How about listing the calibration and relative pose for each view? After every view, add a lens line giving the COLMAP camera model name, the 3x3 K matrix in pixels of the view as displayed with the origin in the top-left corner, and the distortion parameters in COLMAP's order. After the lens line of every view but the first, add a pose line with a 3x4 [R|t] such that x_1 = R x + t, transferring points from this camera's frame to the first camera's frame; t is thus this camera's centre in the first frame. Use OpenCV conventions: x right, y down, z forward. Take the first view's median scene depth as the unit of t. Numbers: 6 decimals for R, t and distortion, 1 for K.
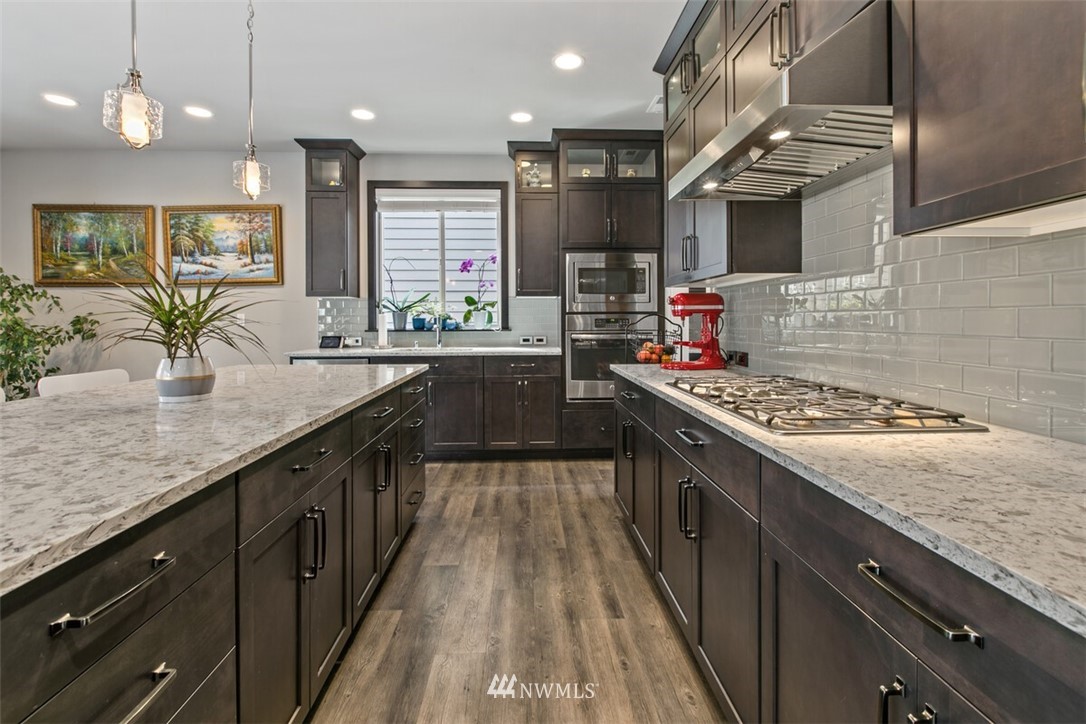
lens RADIAL K [[491.3, 0, 546.8], [0, 491.3, 328.4], [0, 0, 1]] dist [-0.002550, -0.000477]
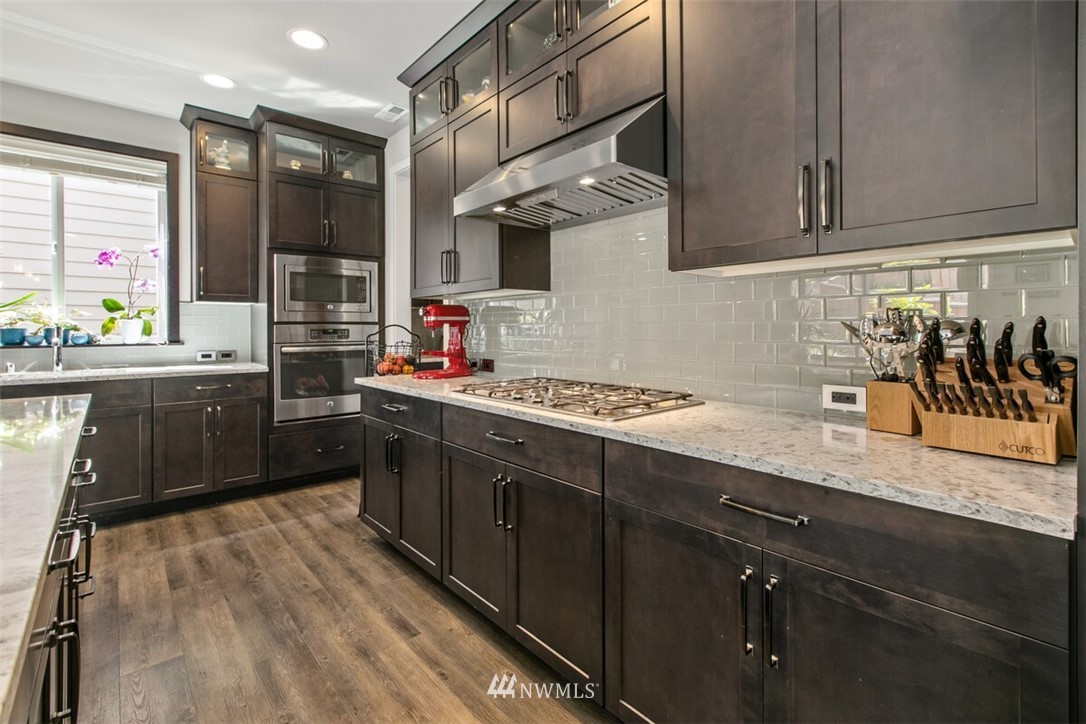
lens RADIAL K [[489.9, 0, 543.5], [0, 489.9, 333.3], [0, 0, 1]] dist [0.002293, 0.000150]
pose [[0.786655, -0.006126, 0.617362, -0.175331], [0.012597, 0.999902, -0.006130, -0.001907], [-0.617264, 0.012599, 0.786655, 0.046424]]
